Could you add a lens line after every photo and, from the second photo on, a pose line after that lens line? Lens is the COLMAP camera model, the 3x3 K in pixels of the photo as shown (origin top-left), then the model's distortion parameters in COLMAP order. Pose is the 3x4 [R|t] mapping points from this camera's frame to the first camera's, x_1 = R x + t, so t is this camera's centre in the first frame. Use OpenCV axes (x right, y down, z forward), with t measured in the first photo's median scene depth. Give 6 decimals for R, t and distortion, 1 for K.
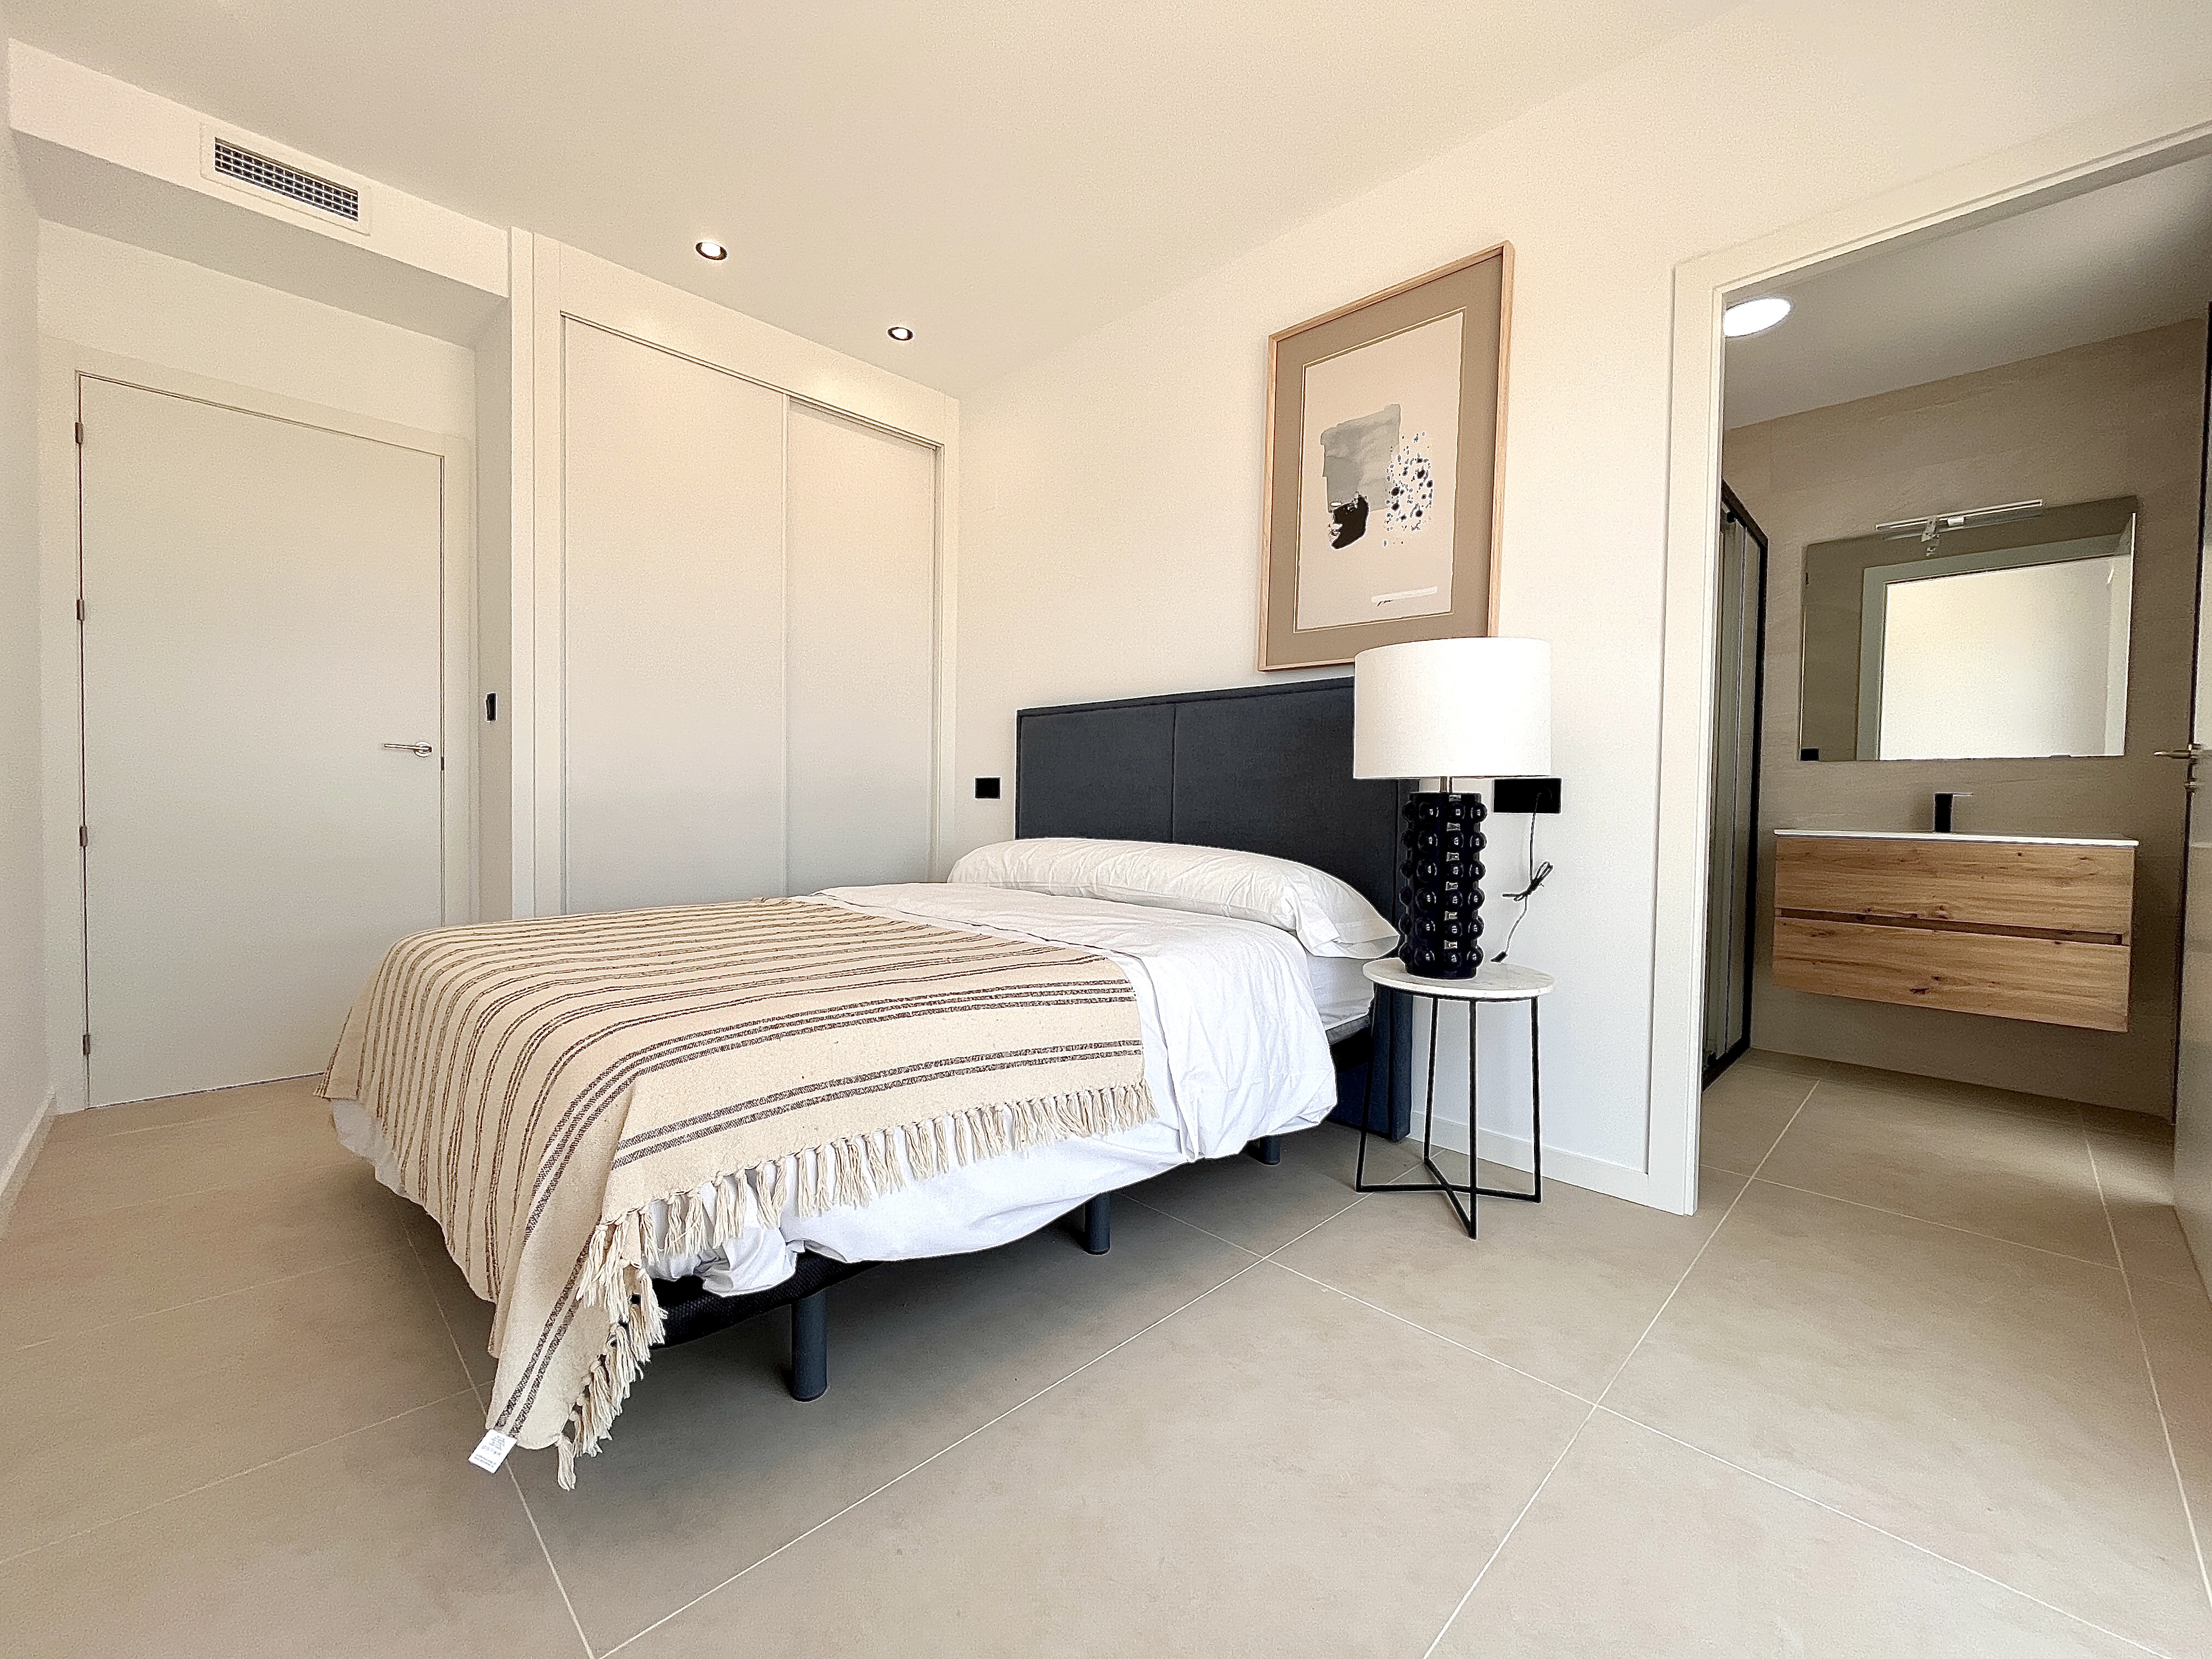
lens RADIAL K [[896.1, 0, 1101.6], [0, 896.1, 829.7], [0, 0, 1]] dist [-0.002008, 0.000316]
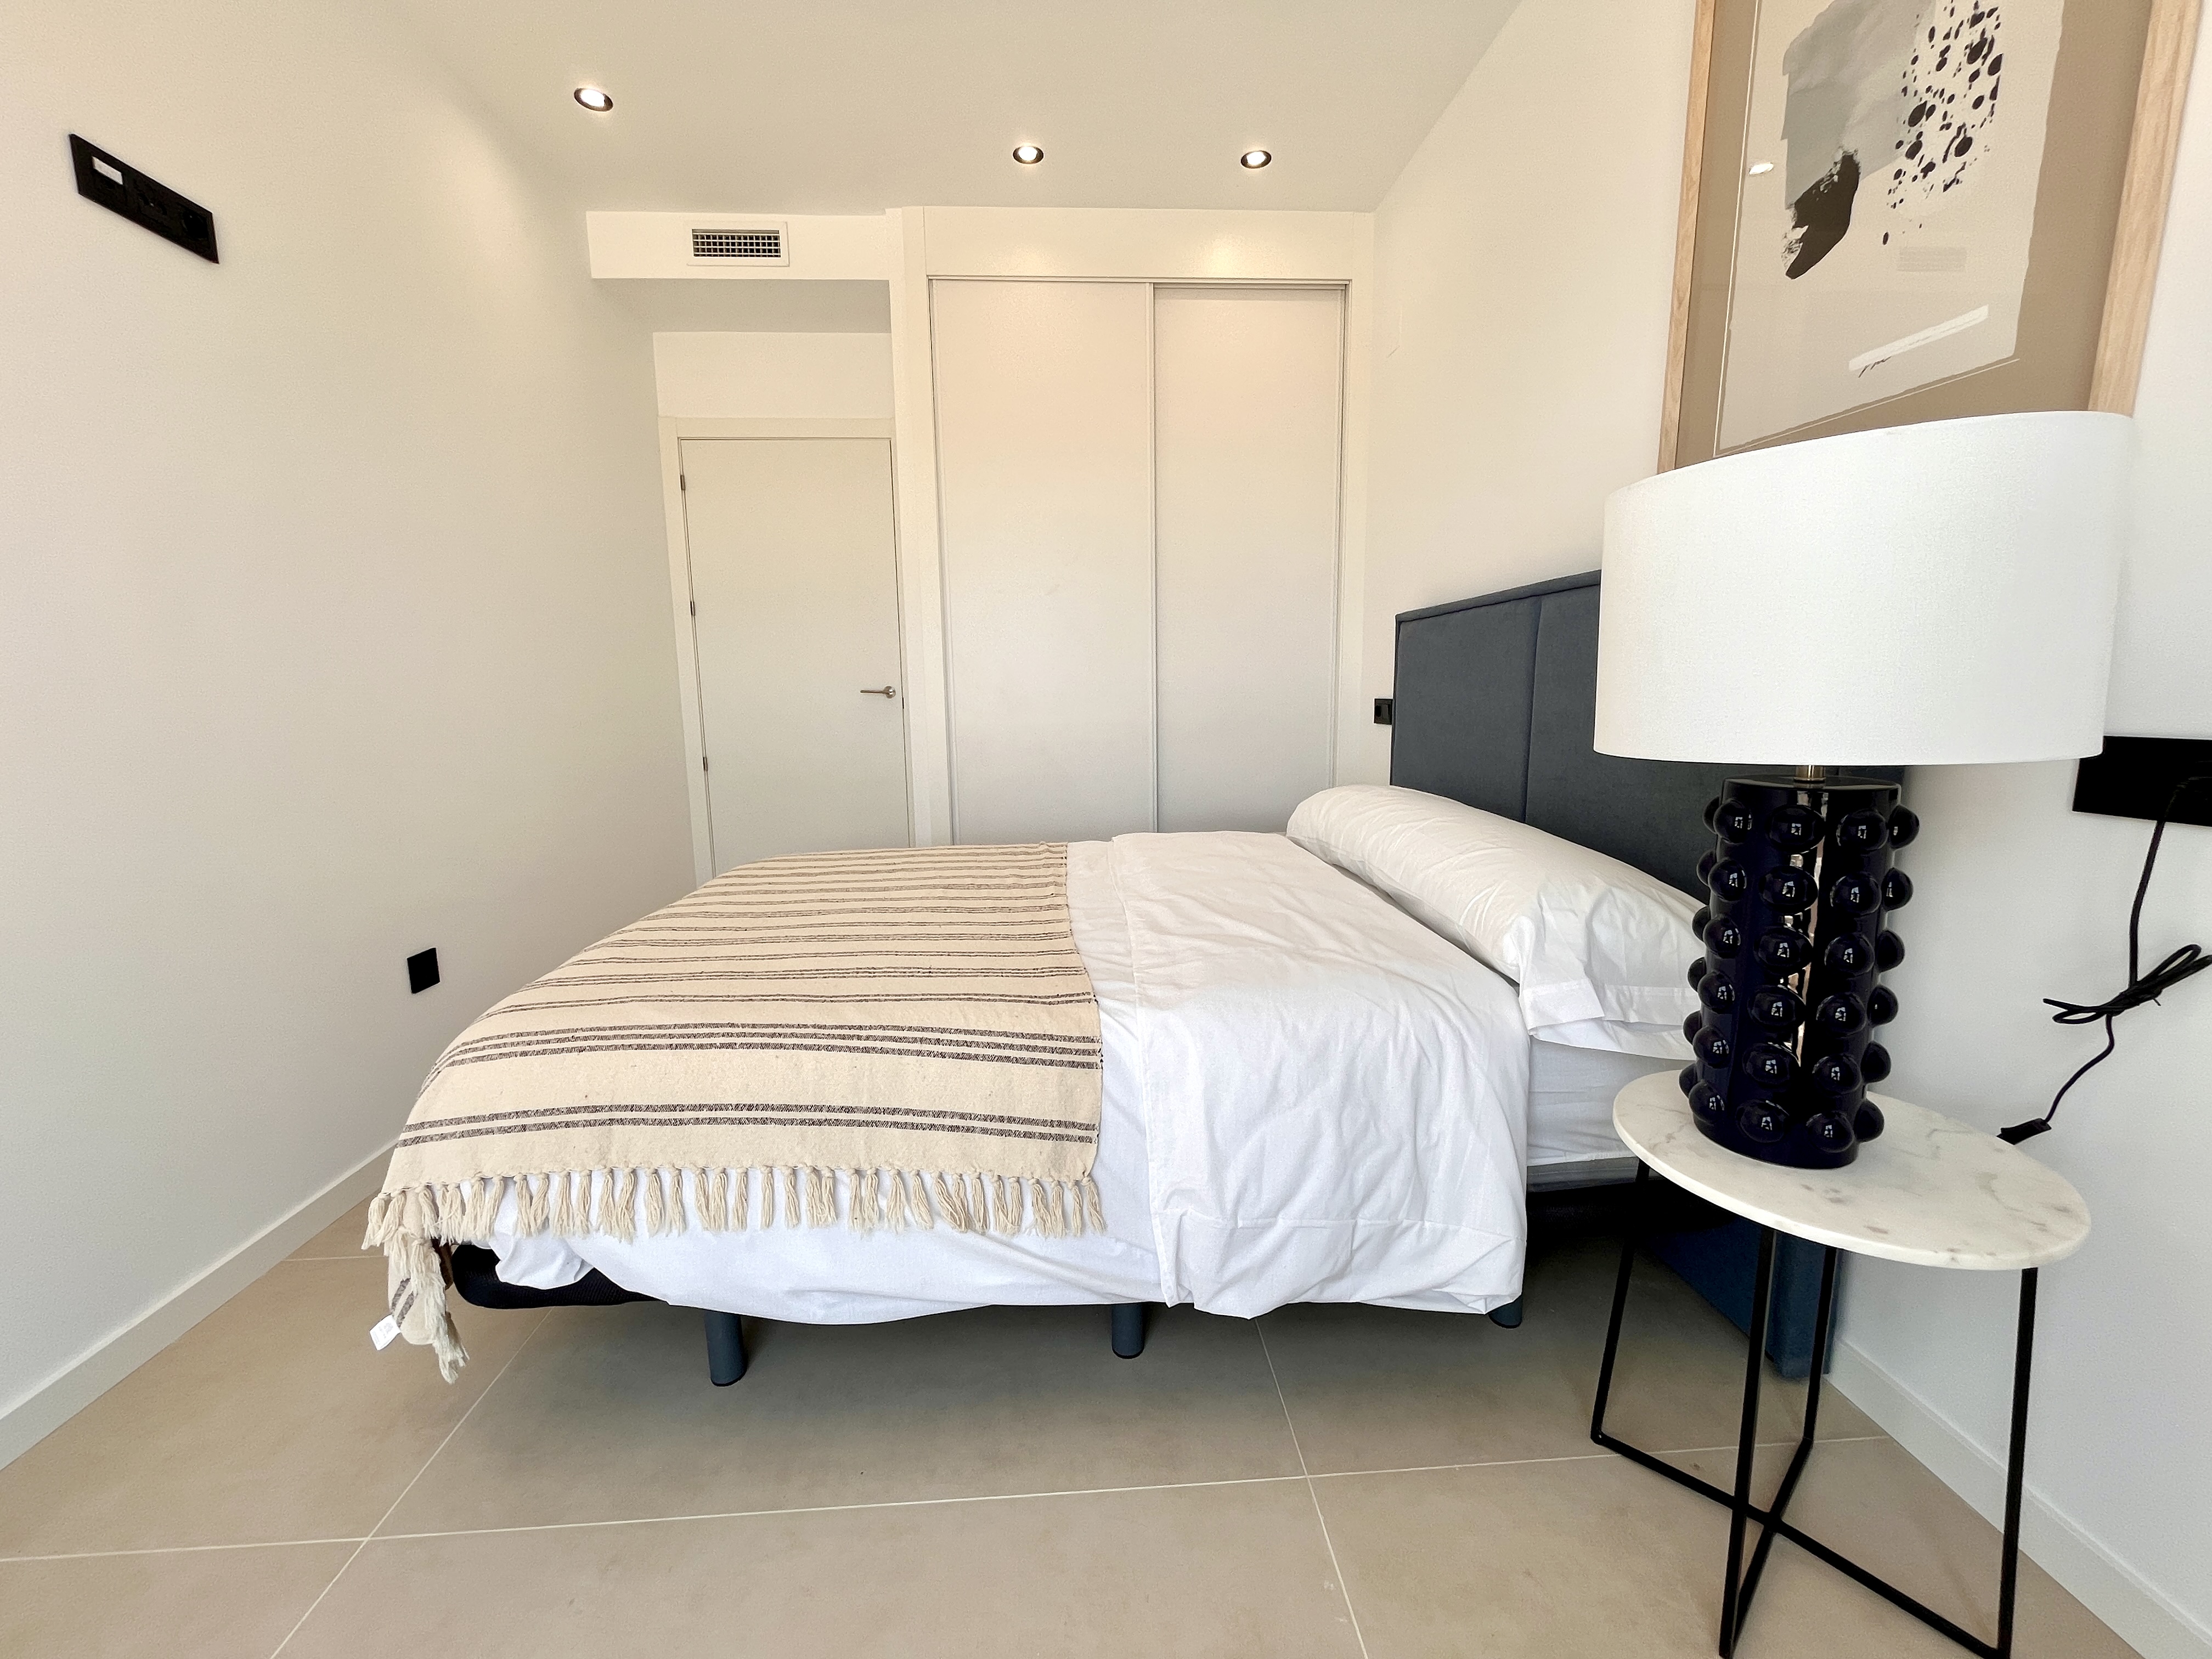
lens RADIAL K [[896.1, 0, 1099.7], [0, 896.1, 828.6], [0, 0, 1]] dist [-0.002008, 0.000316]
pose [[0.747961, 0.075393, -0.659447, 0.337618], [0.006597, 0.992634, 0.120969, -0.061541], [0.663710, -0.094830, 0.741954, 0.319324]]
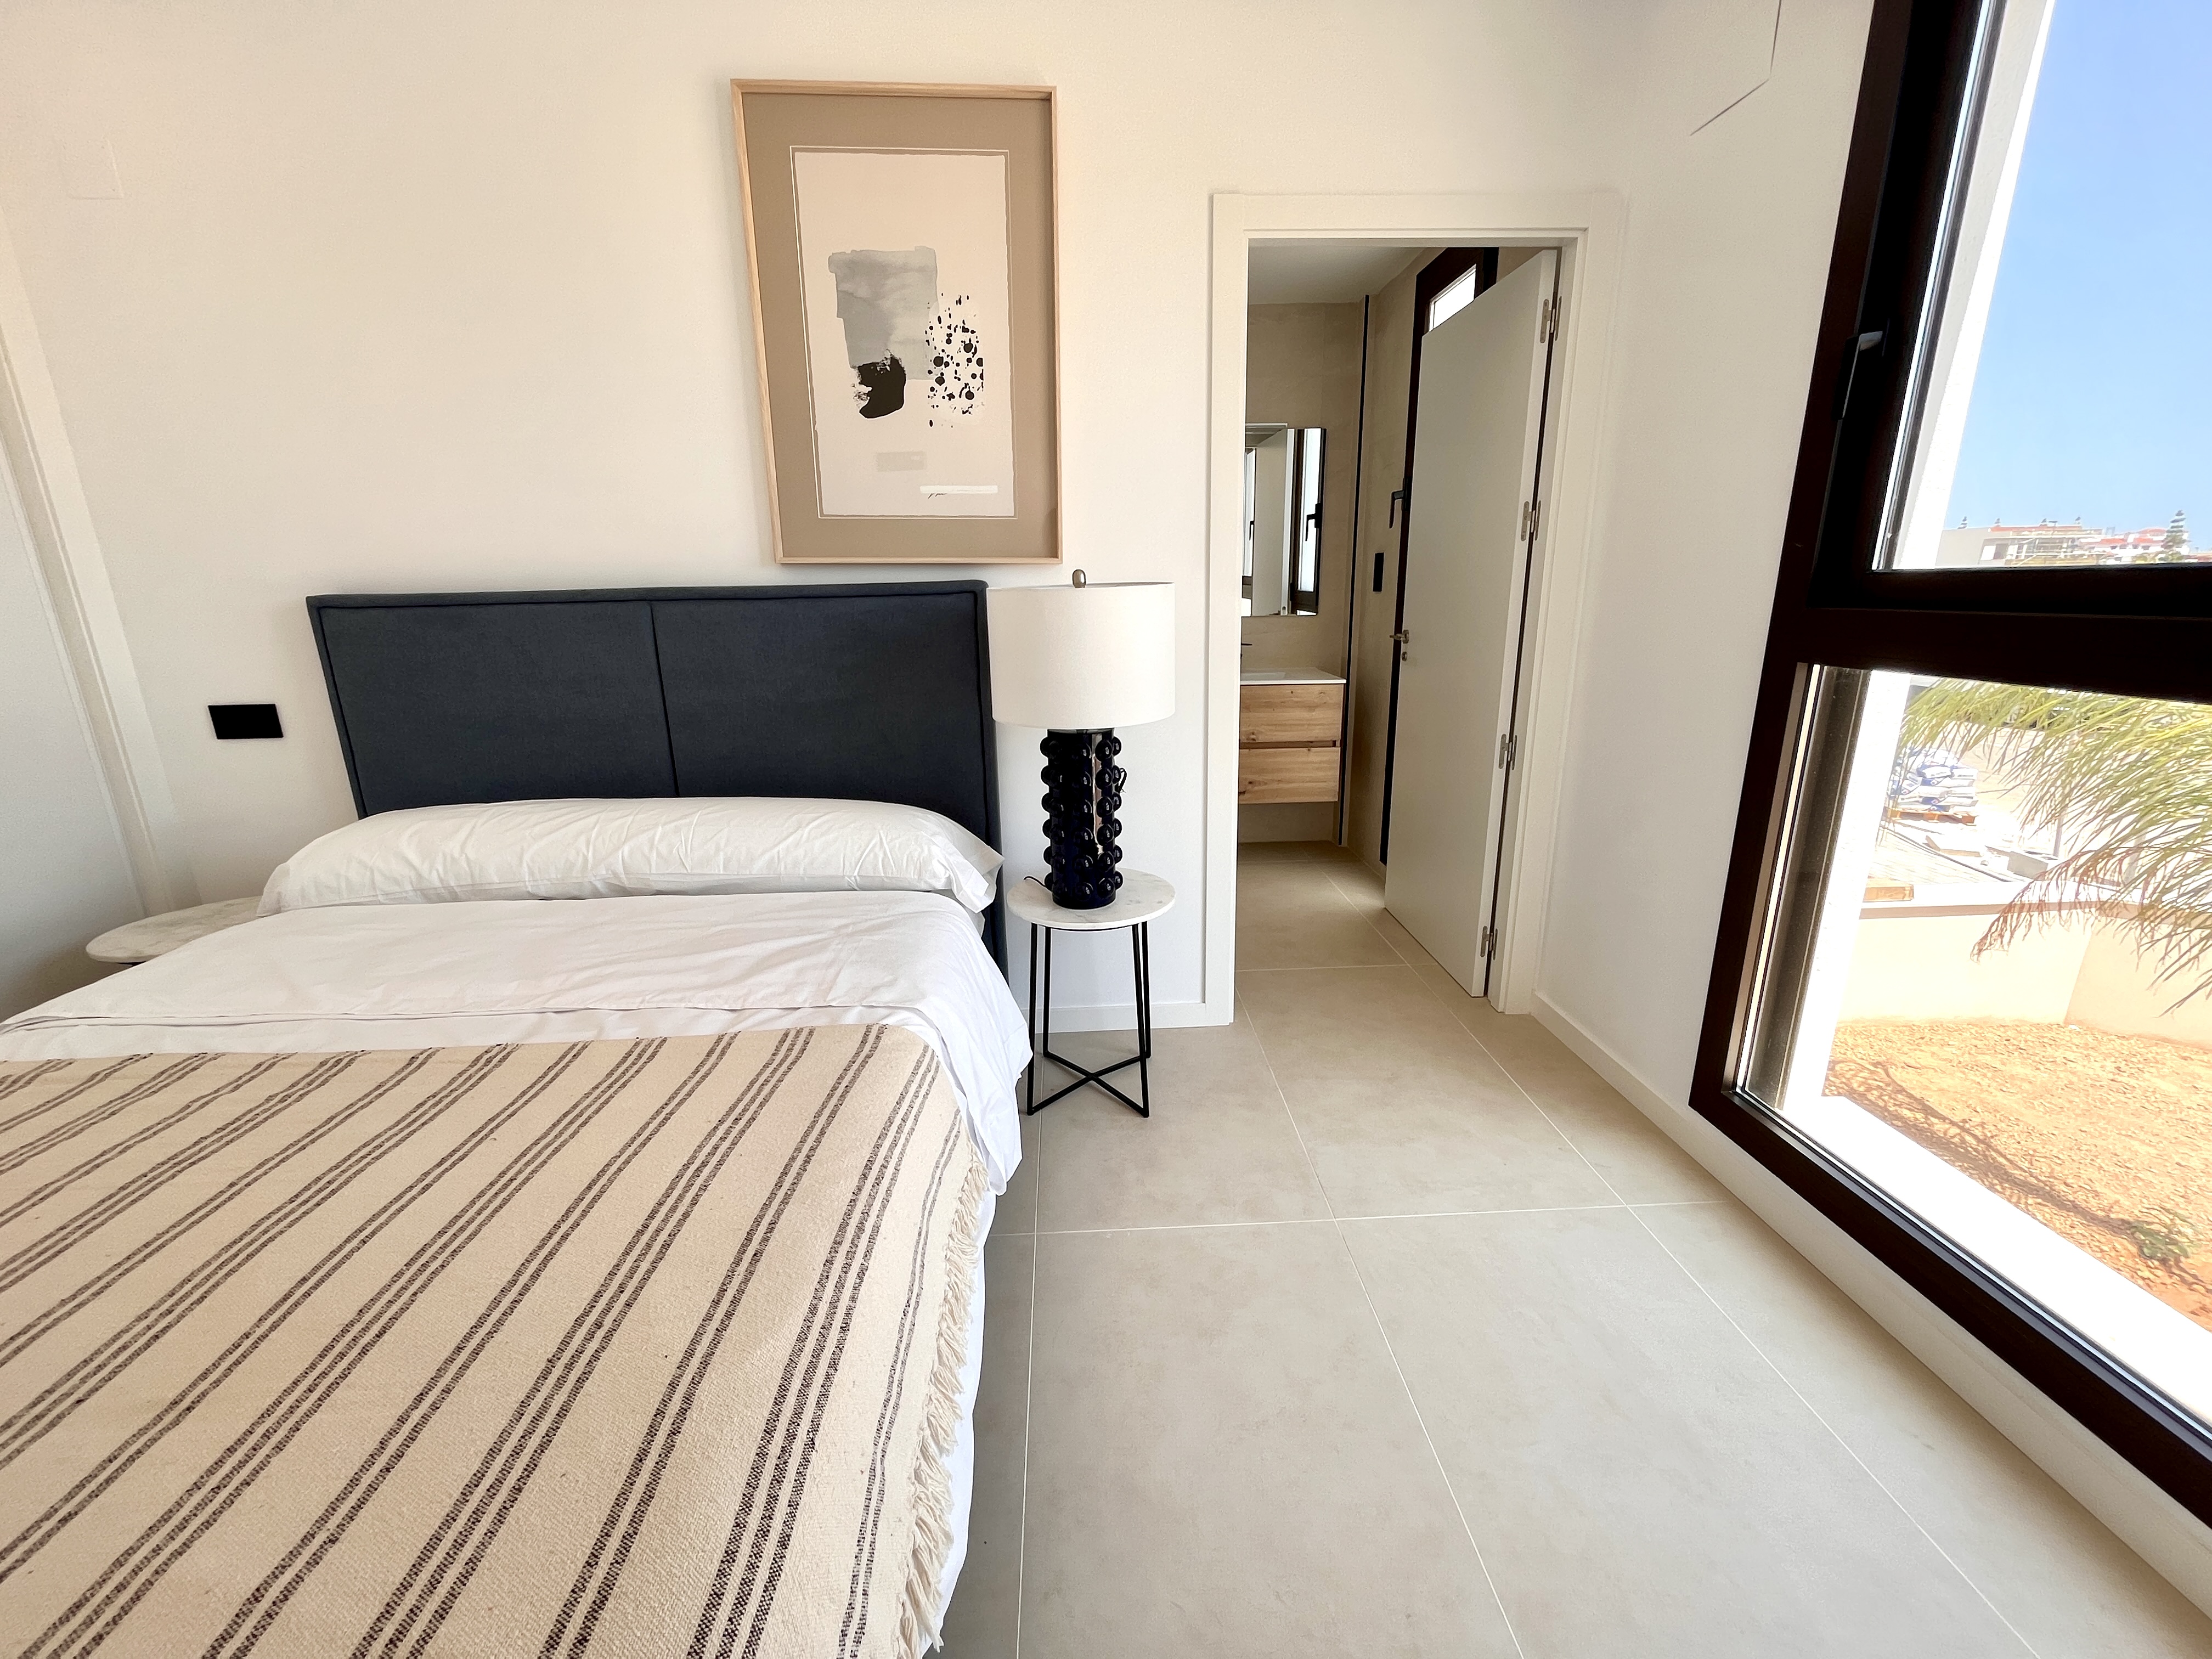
lens RADIAL K [[896.1, 0, 1102.6], [0, 896.1, 829.1], [0, 0, 1]] dist [-0.002008, 0.000316]
pose [[0.674052, -0.220453, 0.705021, -0.267354], [0.051765, 0.966179, 0.252624, -0.148511], [-0.736868, -0.133787, 0.662666, 0.245638]]
